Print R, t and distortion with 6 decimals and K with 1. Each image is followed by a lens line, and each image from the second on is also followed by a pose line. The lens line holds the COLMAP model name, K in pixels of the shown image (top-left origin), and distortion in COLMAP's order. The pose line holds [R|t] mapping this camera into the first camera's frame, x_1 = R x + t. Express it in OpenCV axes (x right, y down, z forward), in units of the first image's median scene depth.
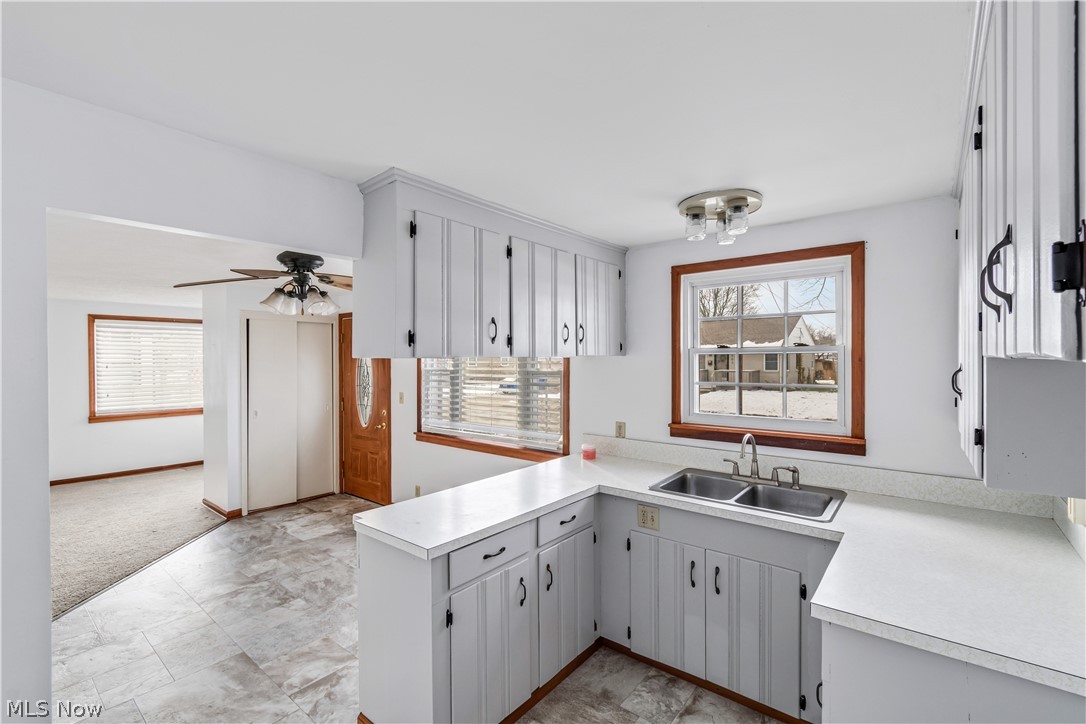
lens RADIAL K [[480.7, 0, 553.3], [0, 480.7, 362.0], [0, 0, 1]] dist [0.004676, -0.002970]
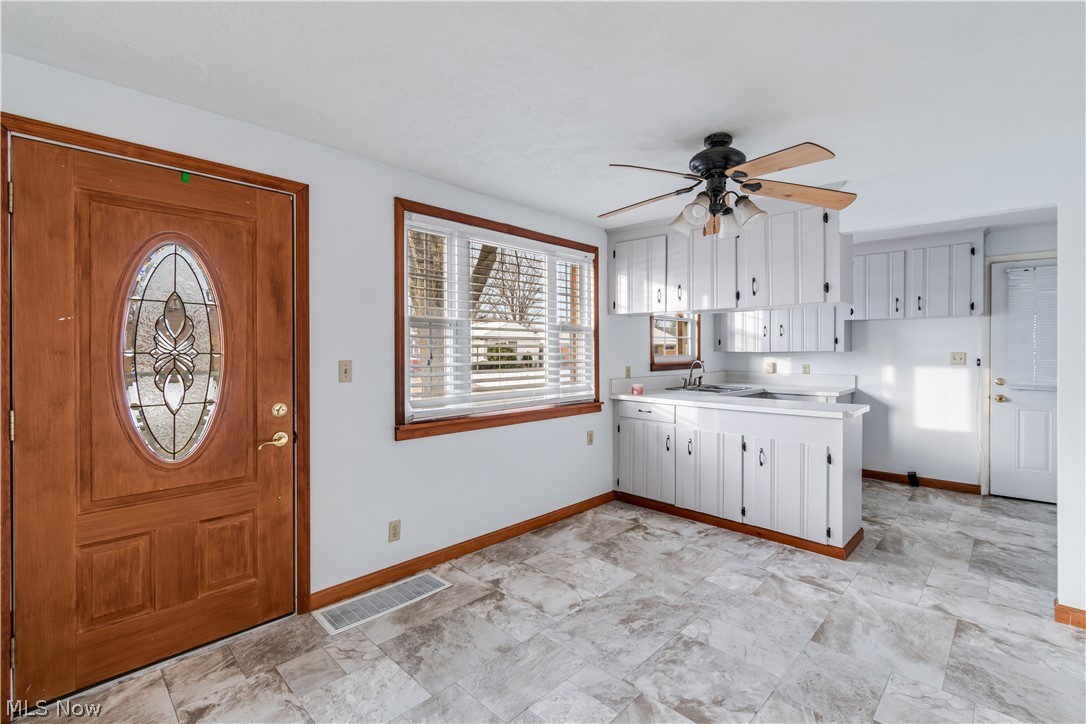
lens RADIAL K [[480.7, 0, 552.0], [0, 480.7, 354.1], [0, 0, 1]] dist [0.004676, -0.002970]
pose [[0.086808, -0.001935, 0.996223, -1.184118], [0.011485, 0.999934, 0.000942, 0.085255], [-0.996159, 0.011360, 0.086824, 1.076876]]
